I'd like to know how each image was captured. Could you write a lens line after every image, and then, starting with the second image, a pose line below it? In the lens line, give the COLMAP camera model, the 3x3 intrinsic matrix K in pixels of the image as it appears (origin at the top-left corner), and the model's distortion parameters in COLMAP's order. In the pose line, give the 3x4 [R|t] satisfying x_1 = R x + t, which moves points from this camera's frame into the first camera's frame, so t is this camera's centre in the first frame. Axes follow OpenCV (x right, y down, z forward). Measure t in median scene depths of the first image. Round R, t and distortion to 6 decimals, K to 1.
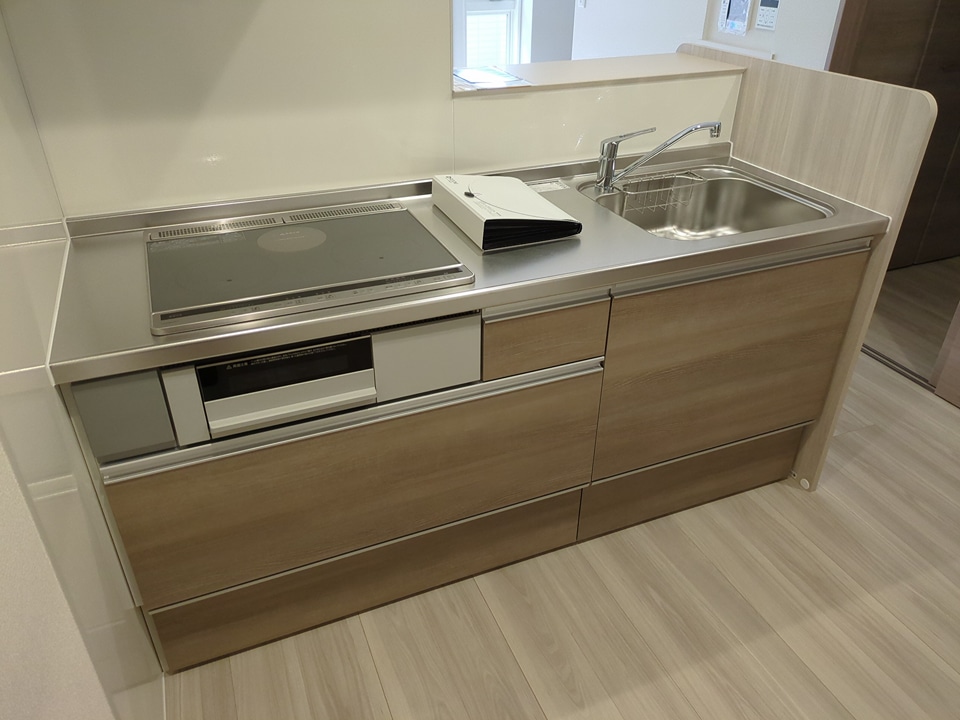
lens RADIAL K [[717.6, 0, 480.0], [0, 717.6, 360.0], [0, 0, 1]] dist [0.048224, -0.029918]
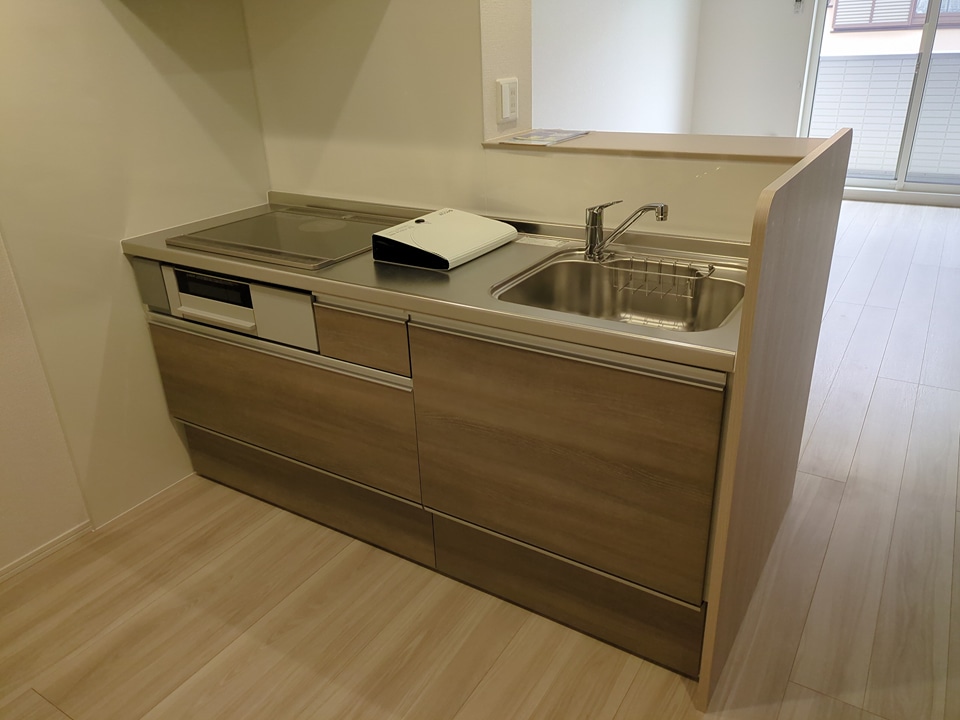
lens RADIAL K [[752.5, 0, 480.0], [0, 752.5, 360.0], [0, 0, 1]] dist [0.073050, 0.001440]
pose [[0.566078, 0.308968, -0.764261, 1.019232], [-0.388615, 0.917642, 0.083133, -0.154990], [0.727003, 0.249944, 0.639526, 0.315157]]
